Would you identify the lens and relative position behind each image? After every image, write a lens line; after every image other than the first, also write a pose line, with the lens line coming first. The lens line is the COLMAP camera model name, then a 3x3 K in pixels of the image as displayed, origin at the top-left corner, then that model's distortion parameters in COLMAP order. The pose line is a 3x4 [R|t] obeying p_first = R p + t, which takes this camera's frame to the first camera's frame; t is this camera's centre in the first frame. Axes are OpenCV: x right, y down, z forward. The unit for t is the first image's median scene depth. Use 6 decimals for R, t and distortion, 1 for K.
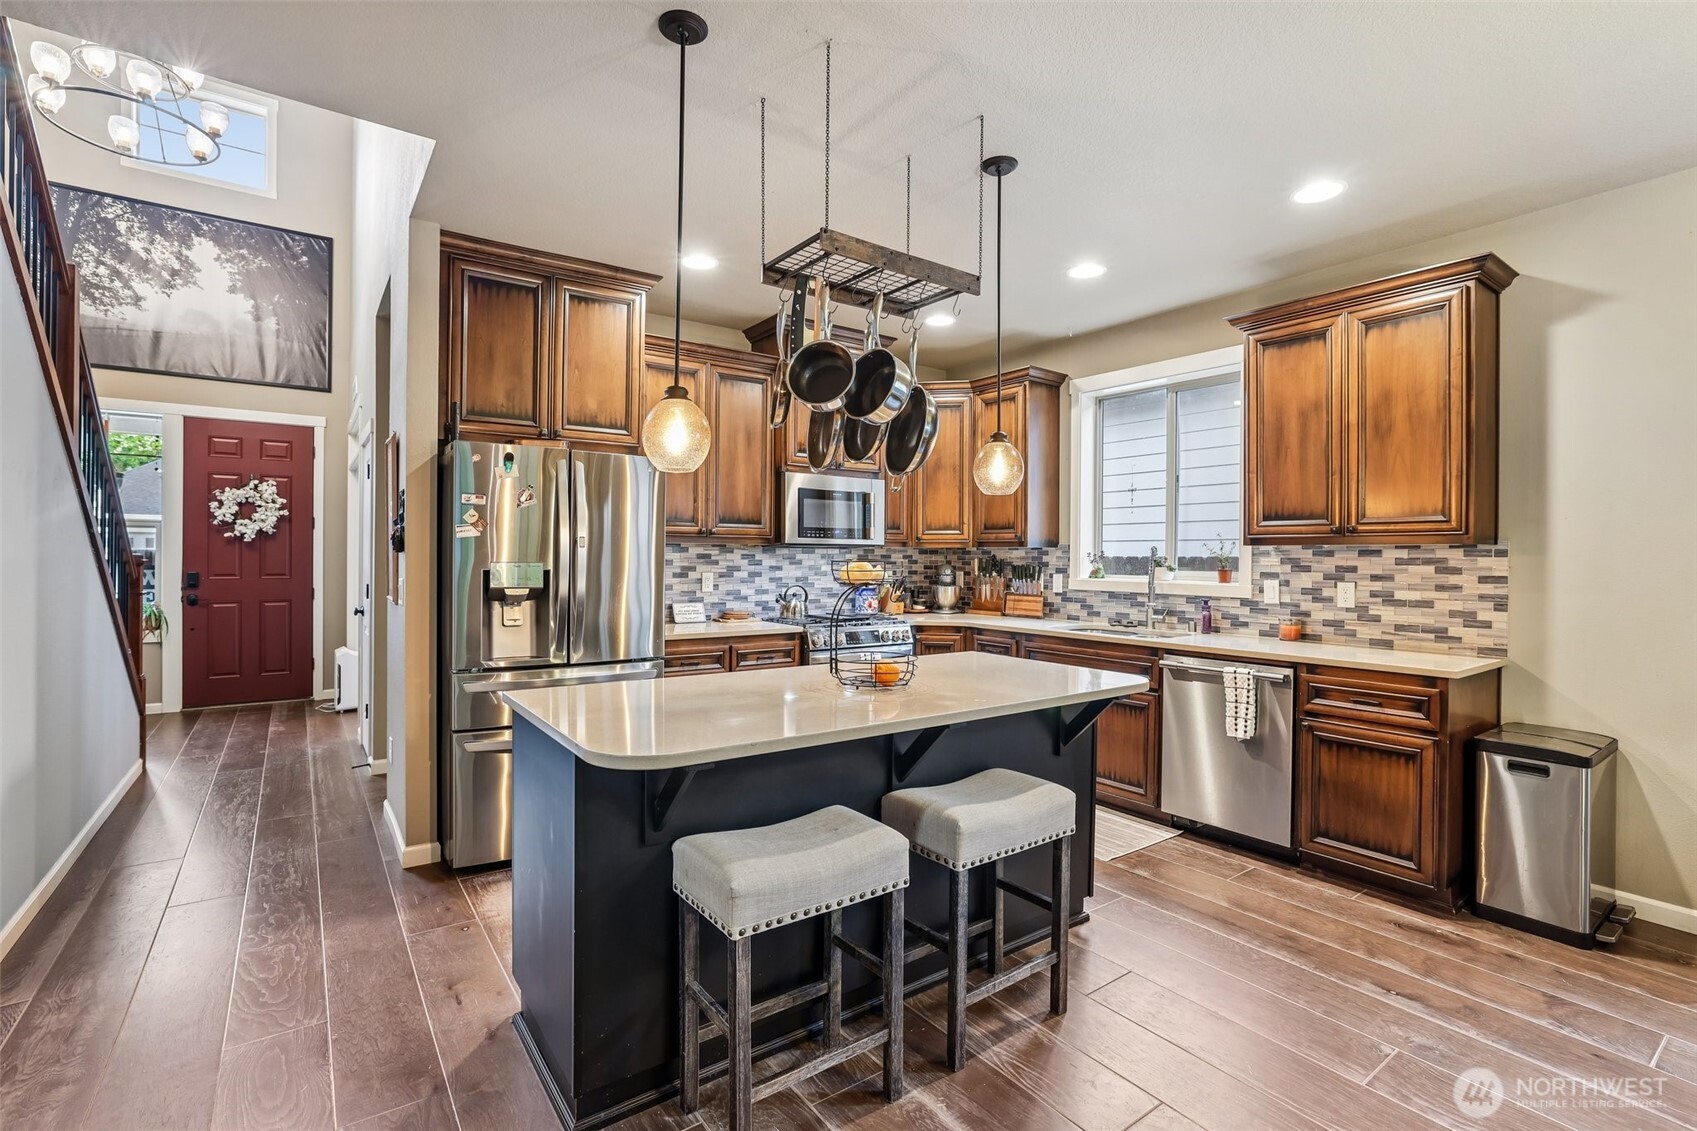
lens RADIAL K [[773.9, 0, 832.3], [0, 773.9, 562.8], [0, 0, 1]] dist [-0.030067, 0.009860]
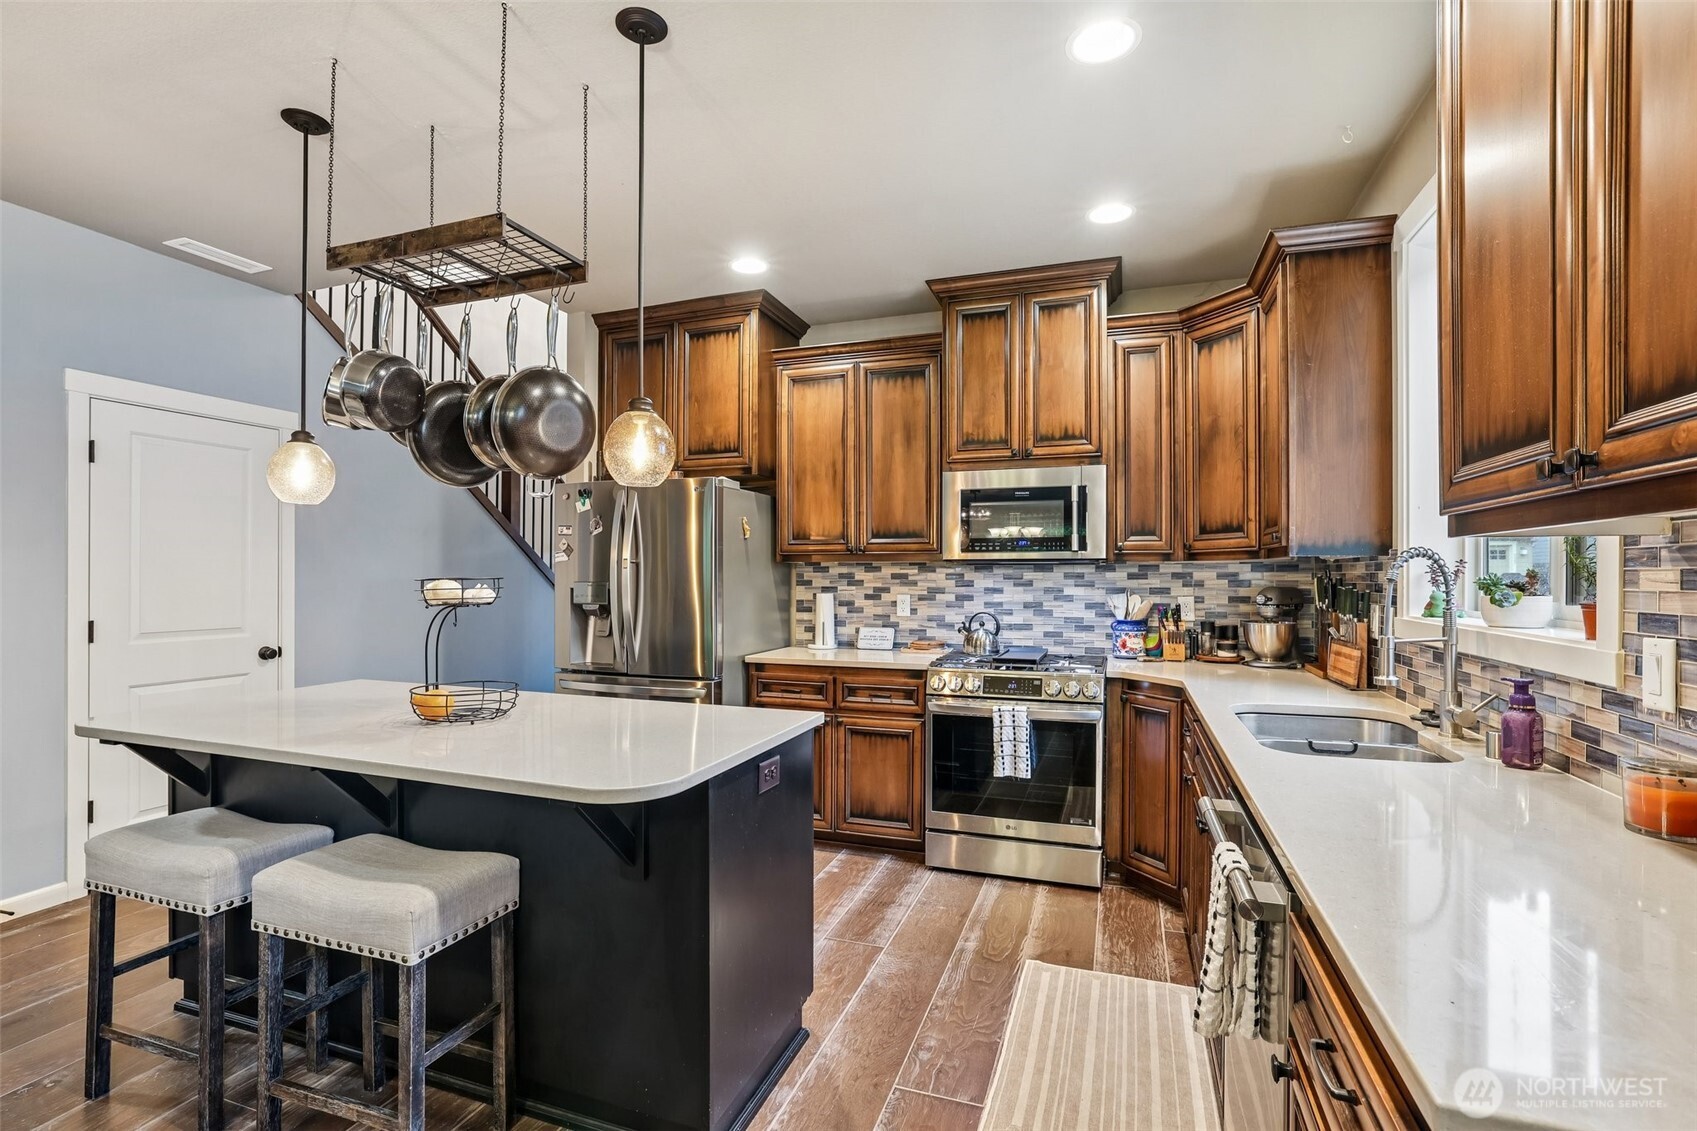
lens RADIAL K [[773.9, 0, 853.8], [0, 773.9, 574.6], [0, 0, 1]] dist [-0.030067, 0.009860]
pose [[0.578617, -0.007132, -0.815568, 0.508577], [-0.004047, 0.999924, -0.011616, 0.000286], [0.815589, 0.010022, 0.578544, 0.420446]]
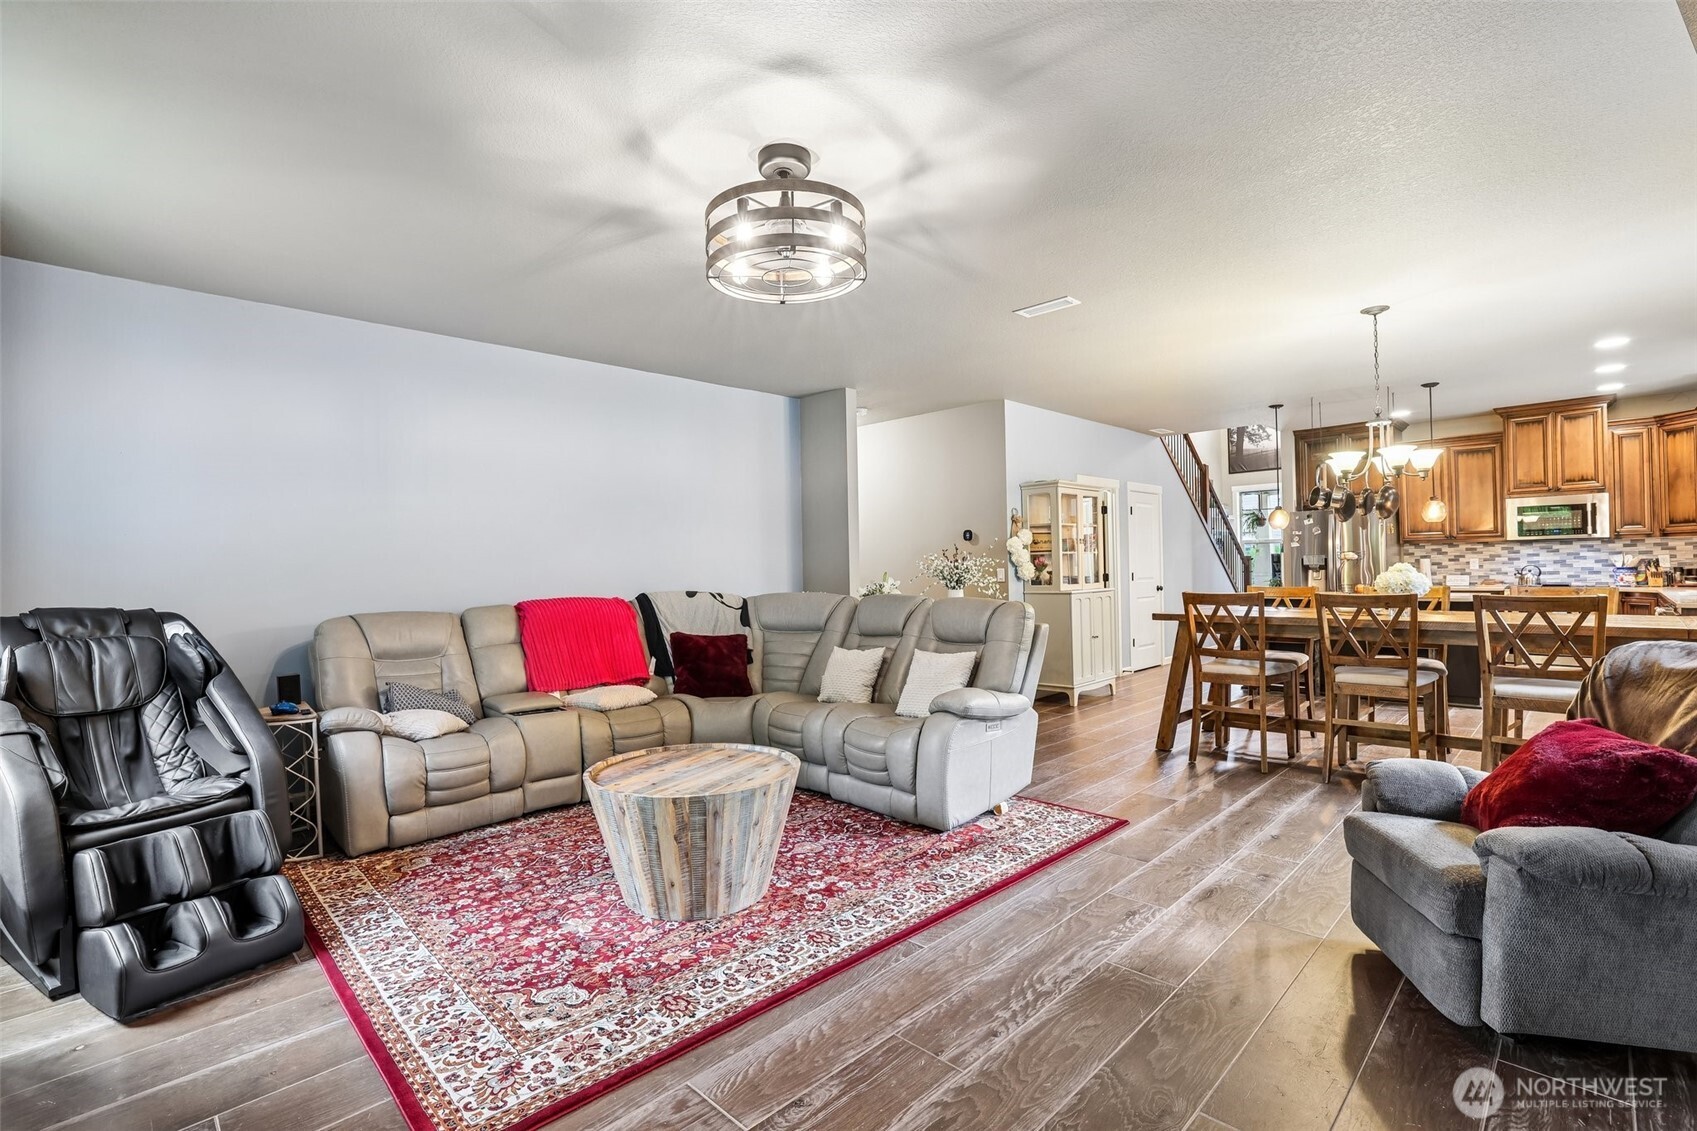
lens RADIAL K [[773.9, 0, 837.4], [0, 773.9, 564.2], [0, 0, 1]] dist [-0.030067, 0.009860]
pose [[0.158730, -0.013125, -0.987235, 1.271292], [0.012878, 0.999854, -0.011222, 0.025600], [0.987238, -0.010932, 0.158876, -0.684481]]
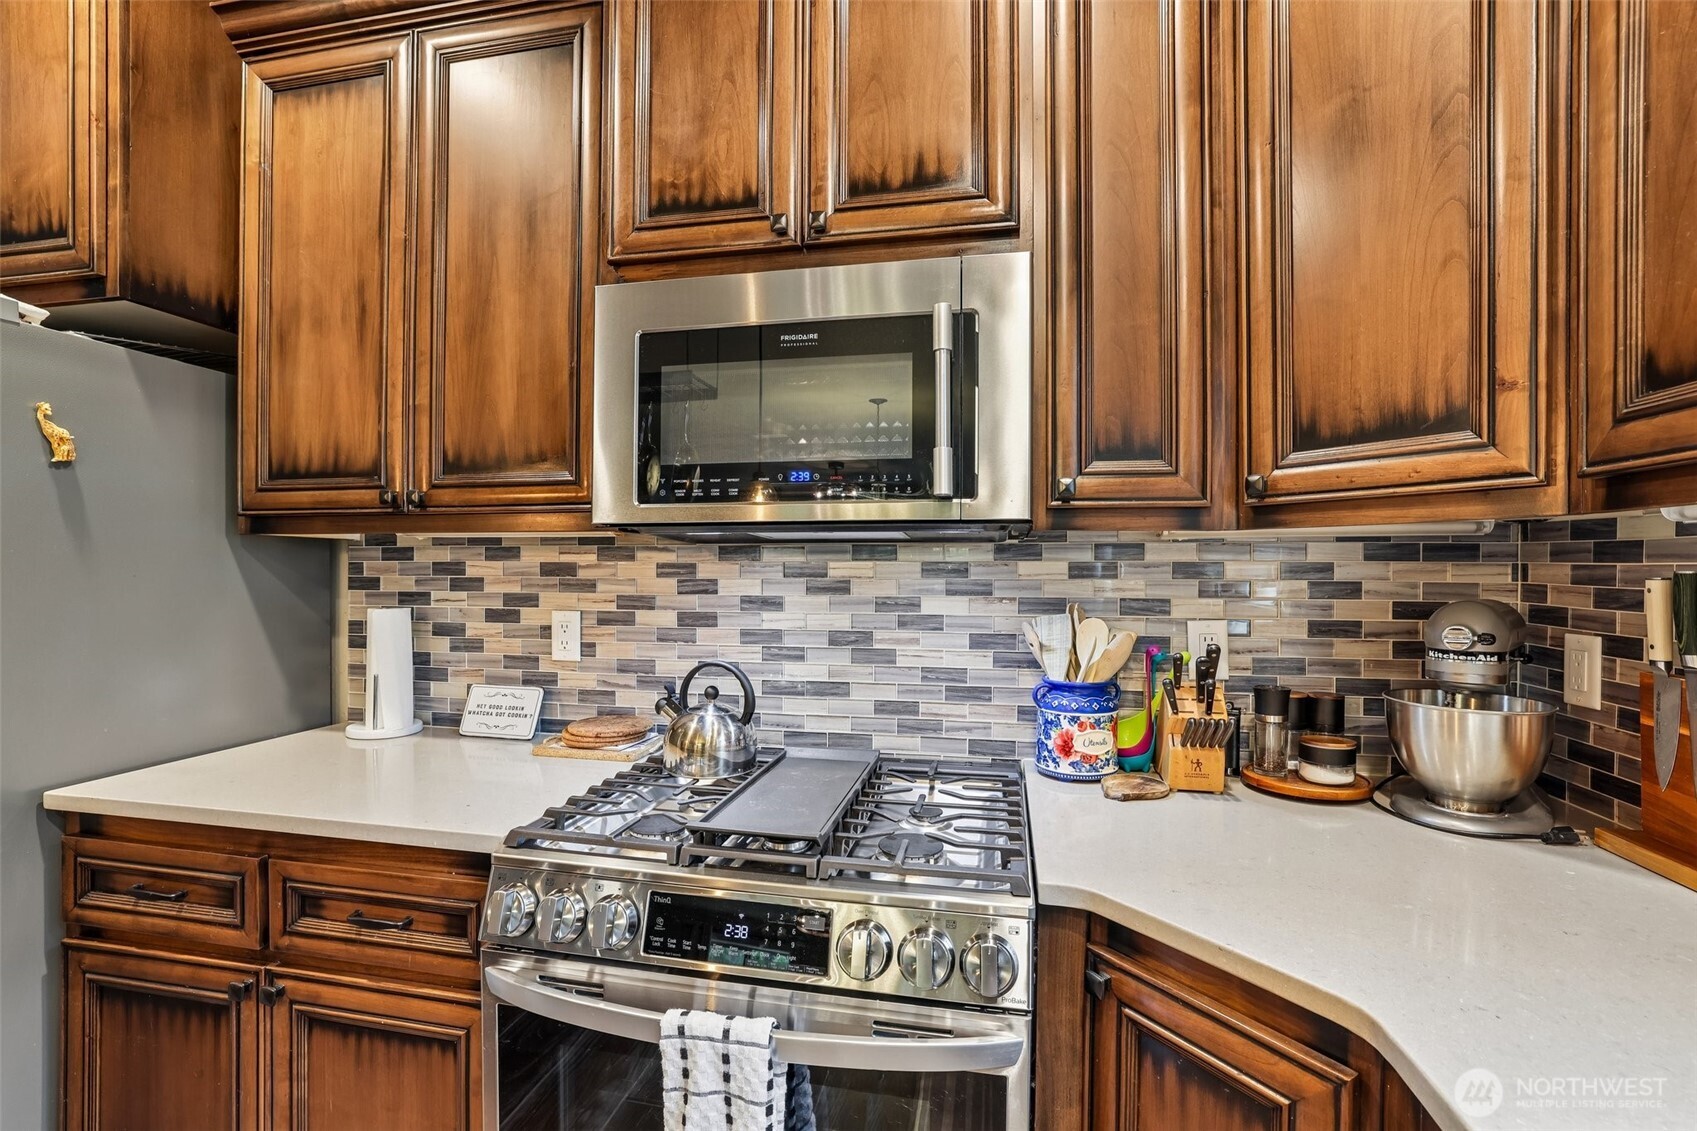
lens RADIAL K [[742.8, 0, 857.1], [0, 742.8, 574.5], [0, 0, 1]] dist [-0.026591, 0.001949]
pose [[0.688083, 0.002301, -0.725628, 0.200365], [-0.005322, 0.999984, -0.001875, -0.005563], [0.725613, 0.005152, 0.688084, 0.814471]]
